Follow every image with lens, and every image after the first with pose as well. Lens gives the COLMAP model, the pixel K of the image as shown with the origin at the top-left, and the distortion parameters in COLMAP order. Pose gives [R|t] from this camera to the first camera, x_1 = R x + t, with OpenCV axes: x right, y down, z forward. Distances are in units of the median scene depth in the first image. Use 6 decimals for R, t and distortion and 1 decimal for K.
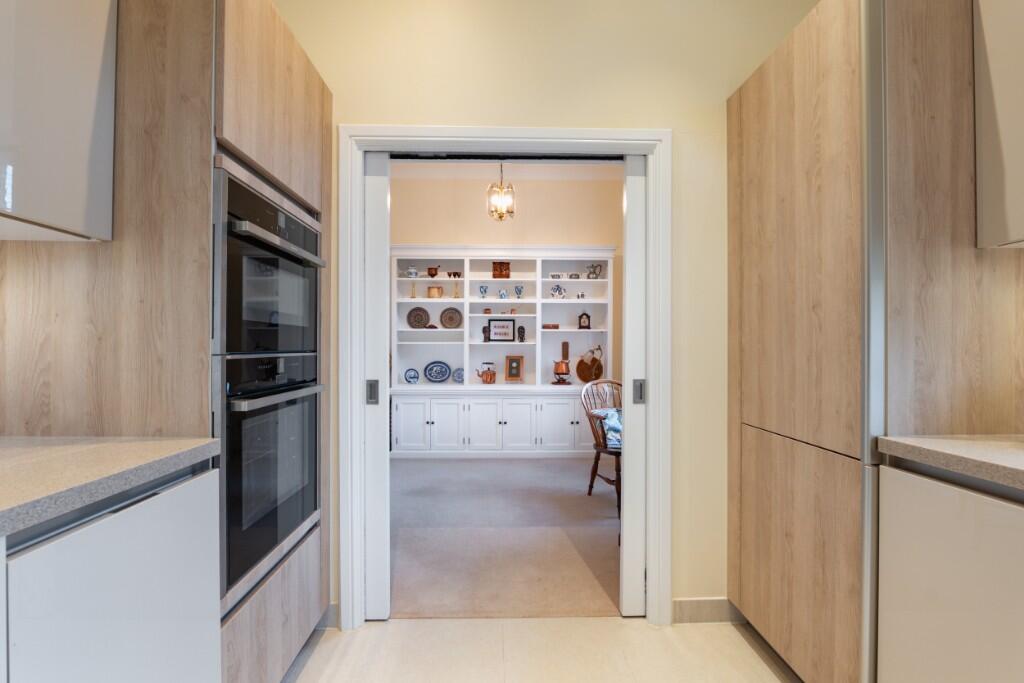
lens RADIAL K [[439.1, 0, 514.6], [0, 439.1, 338.6], [0, 0, 1]] dist [0.000855, 0.000233]
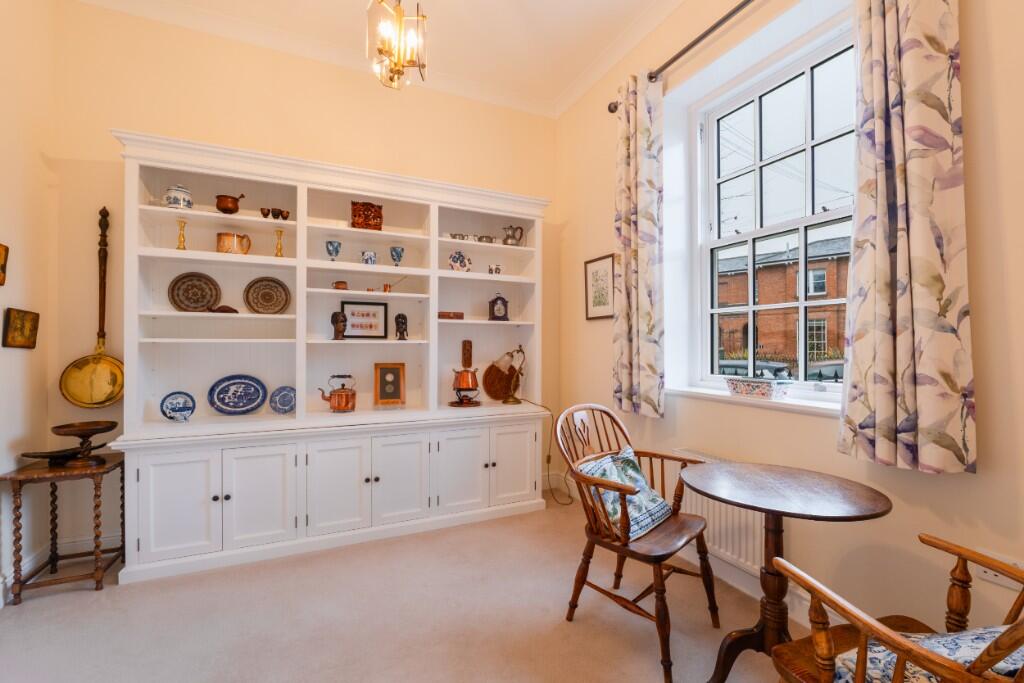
lens RADIAL K [[426.2, 0, 516.0], [0, 426.2, 344.4], [0, 0, 1]] dist [0.000106, 0.000009]
pose [[0.918727, 0.001637, 0.394890, -0.071811], [-0.004981, 0.999960, 0.007443, 0.009097], [-0.394862, -0.008805, 0.918698, 0.399345]]
